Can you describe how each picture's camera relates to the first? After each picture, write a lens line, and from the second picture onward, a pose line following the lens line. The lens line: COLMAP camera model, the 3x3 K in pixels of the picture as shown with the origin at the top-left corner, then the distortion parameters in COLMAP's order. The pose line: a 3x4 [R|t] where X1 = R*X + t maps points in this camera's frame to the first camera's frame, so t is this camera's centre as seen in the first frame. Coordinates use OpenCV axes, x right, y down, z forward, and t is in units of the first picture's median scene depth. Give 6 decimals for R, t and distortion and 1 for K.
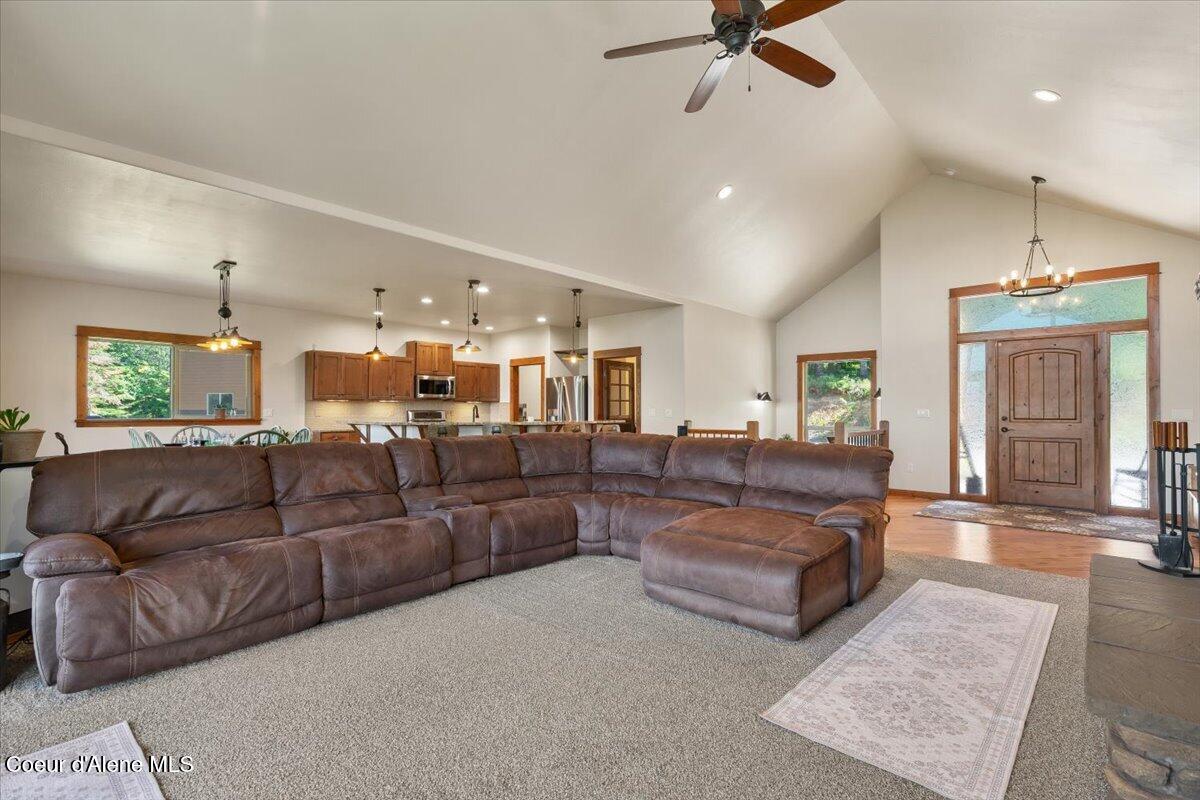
lens RADIAL K [[541.7, 0, 599.4], [0, 541.7, 402.4], [0, 0, 1]] dist [-0.010049, 0.004501]
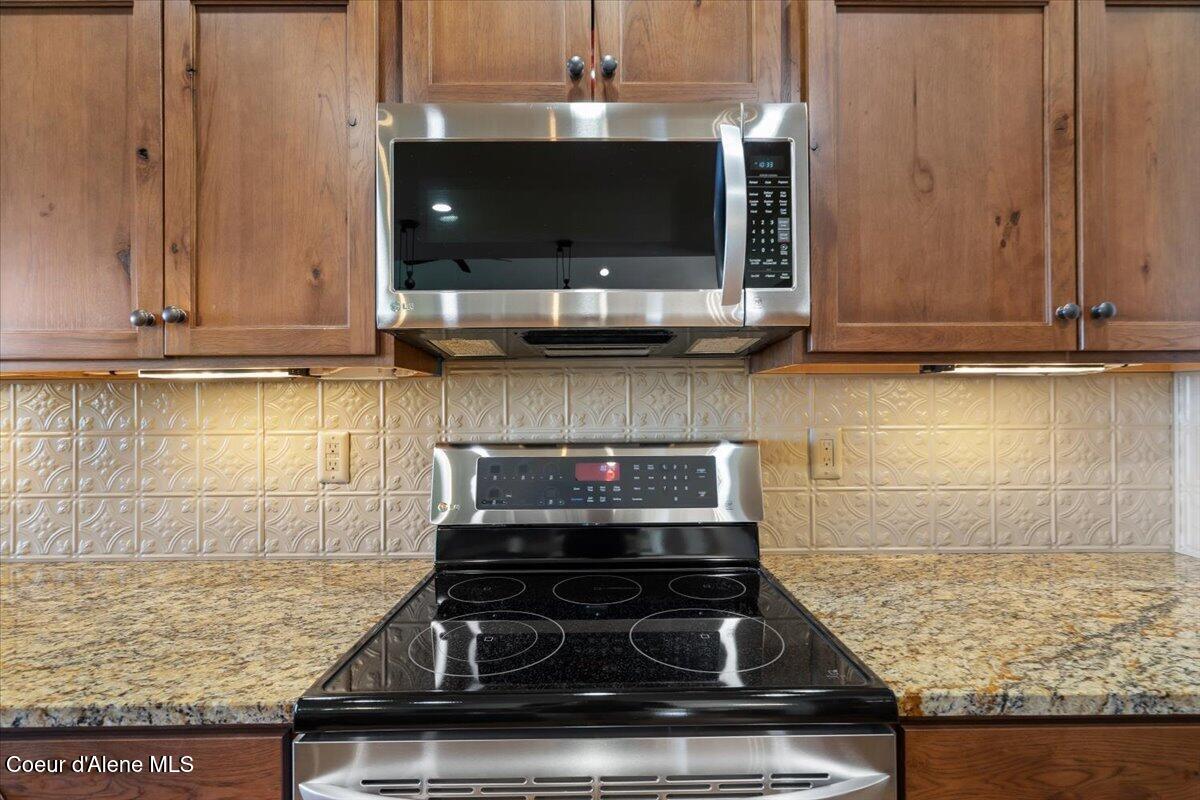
lens RADIAL K [[541.7, 0, 599.7], [0, 541.7, 395.5], [0, 0, 1]] dist [-0.010049, 0.004501]
pose [[0.691508, -0.017541, -0.722155, -0.231933], [0.018405, 0.999808, -0.006661, 0.005107], [0.722134, -0.008685, 0.691699, 0.941704]]
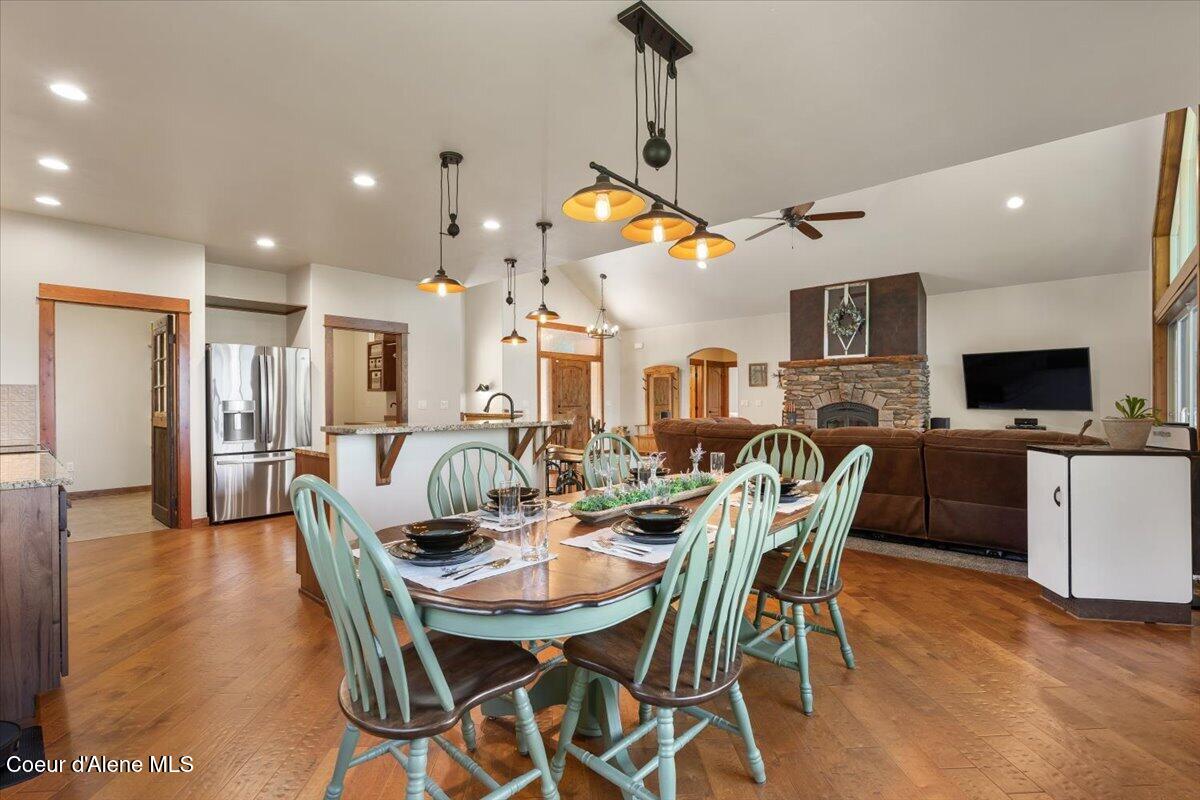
lens RADIAL K [[541.7, 0, 603.4], [0, 541.7, 403.4], [0, 0, 1]] dist [-0.010049, 0.004501]
pose [[-0.009585, -0.005581, 0.999938, -0.648605], [-0.010102, 0.999934, 0.005484, 0.008838], [-0.999903, -0.010049, -0.009641, 0.621251]]
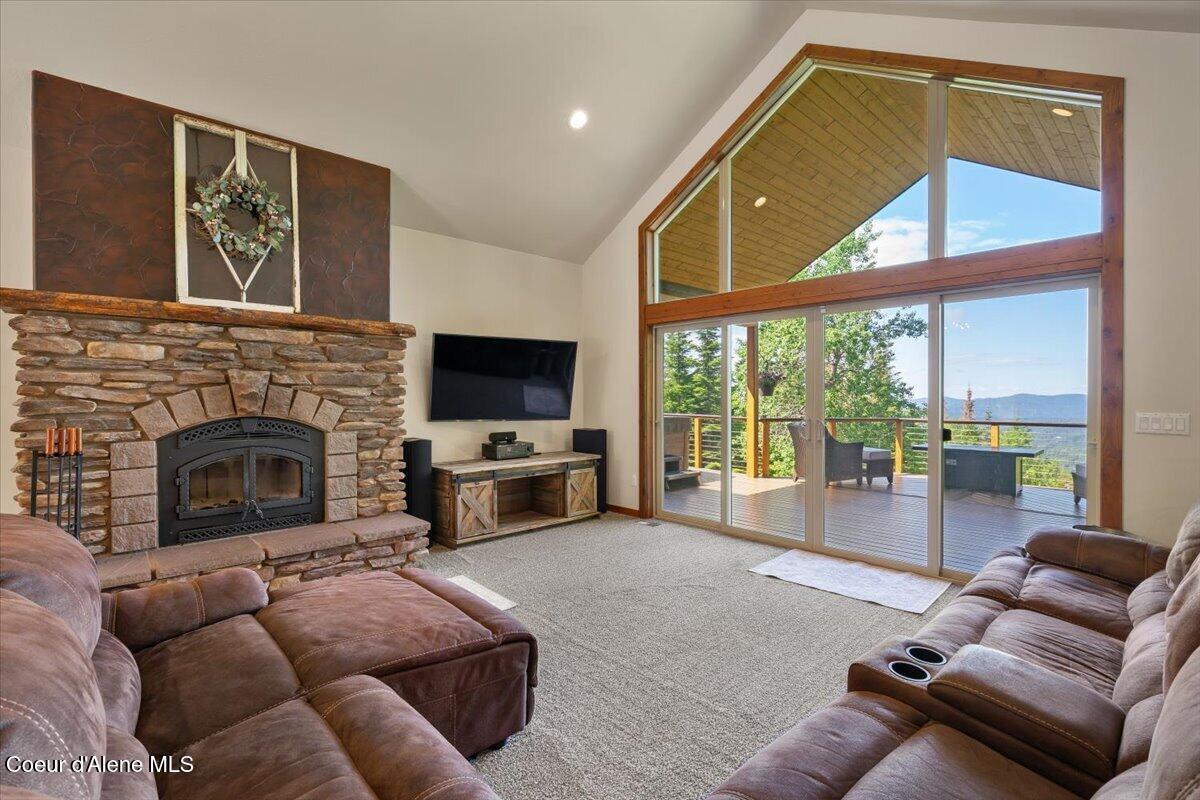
lens RADIAL K [[541.7, 0, 600.8], [0, 541.7, 397.8], [0, 0, 1]] dist [-0.010049, 0.004501]
pose [[-0.997020, -0.001905, 0.077123, -0.017079], [-0.002474, 0.999970, -0.007289, -0.003494], [-0.077107, -0.007458, -0.996995, 0.557728]]
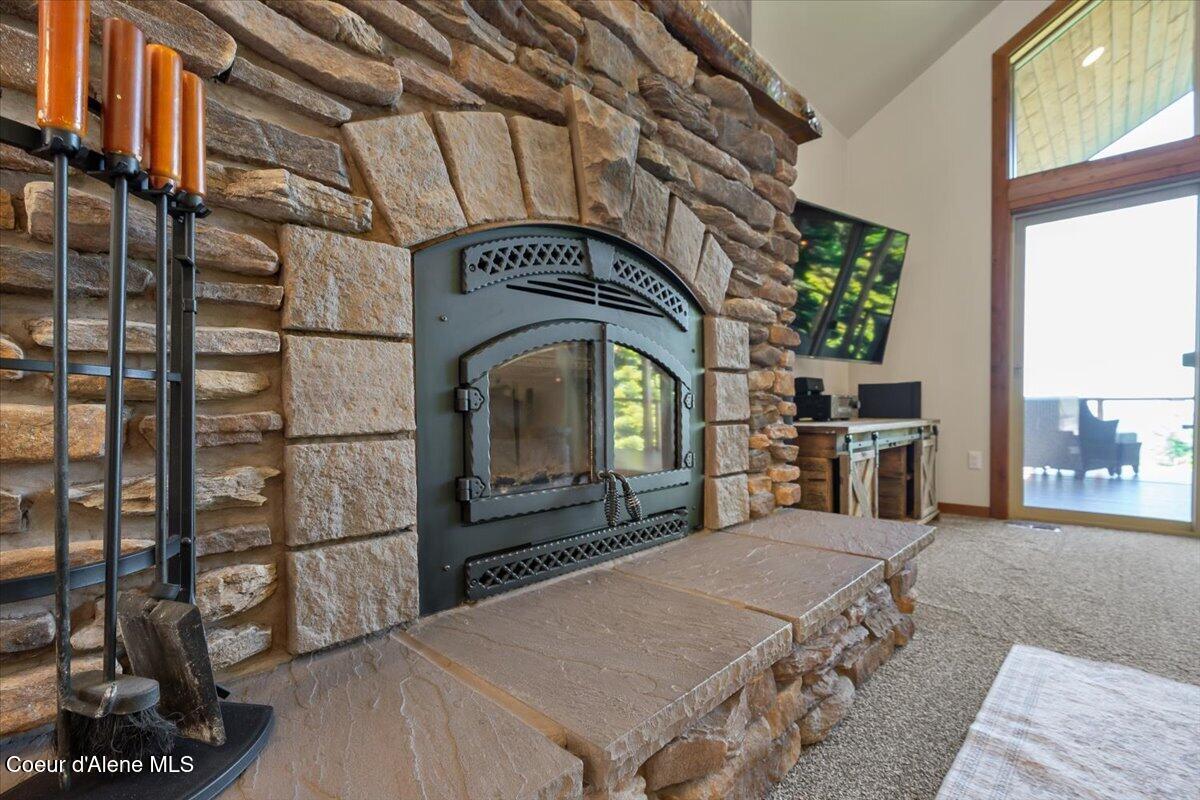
lens RADIAL K [[541.7, 0, 598.8], [0, 541.7, 420.3], [0, 0, 1]] dist [-0.010049, 0.004501]
pose [[-0.999833, 0.002996, 0.018002, 0.251950], [0.003154, 0.999957, 0.008759, 0.051671], [-0.017975, 0.008814, -0.999800, 0.339249]]
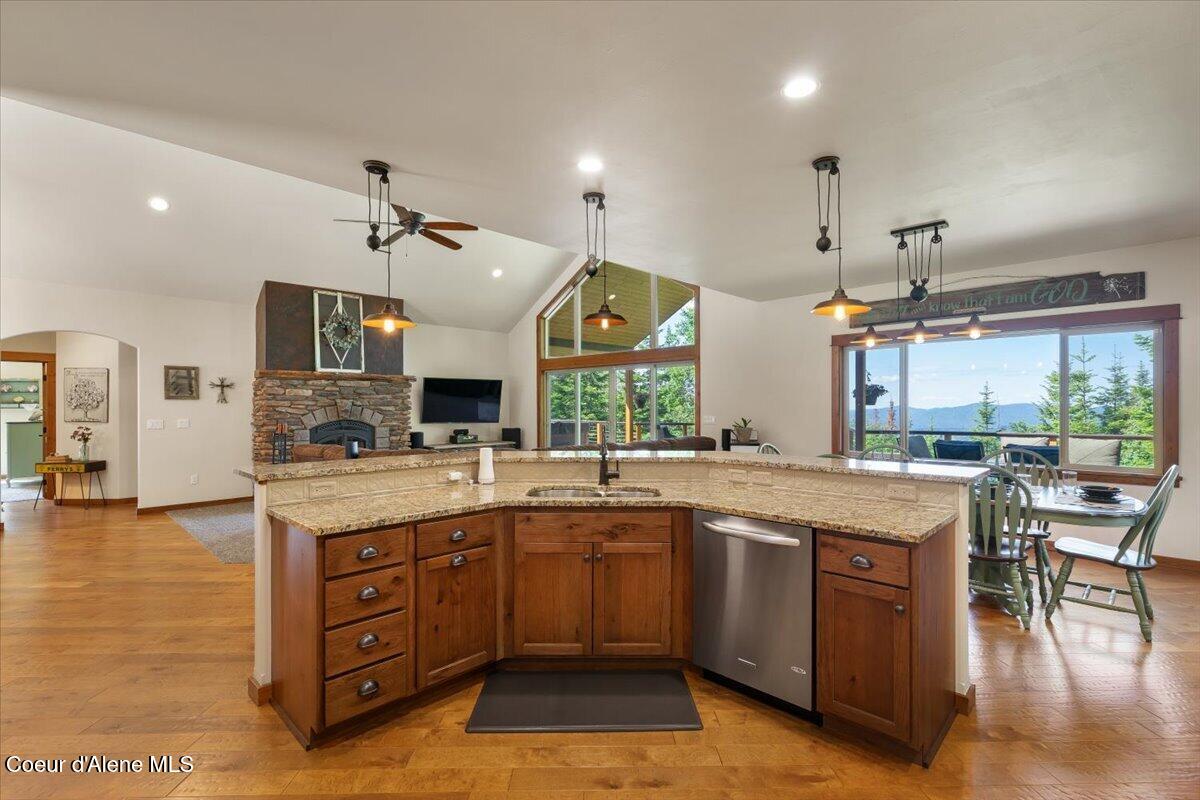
lens RADIAL K [[541.7, 0, 600.7], [0, 541.7, 405.7], [0, 0, 1]] dist [-0.010049, 0.004501]
pose [[-0.999559, 0.001474, 0.029670, -0.171318], [0.001124, 0.999930, -0.011813, -0.004209], [-0.029685, -0.011774, -0.999490, 1.035393]]
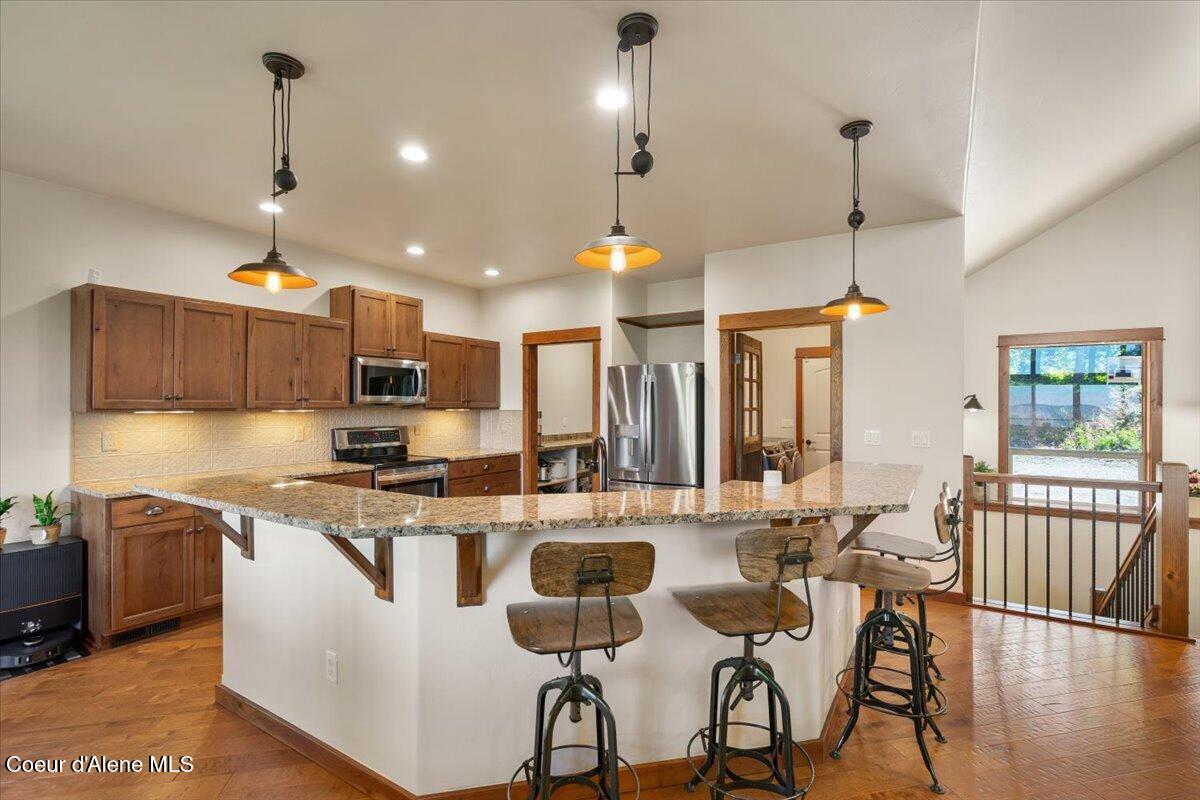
lens RADIAL K [[541.7, 0, 599.9], [0, 541.7, 398.6], [0, 0, 1]] dist [-0.010049, 0.004501]
pose [[0.984423, 0.003088, 0.175791, -0.203886], [-0.003607, 0.999990, 0.002636, -0.014406], [-0.175781, -0.003229, 0.984424, 0.478364]]
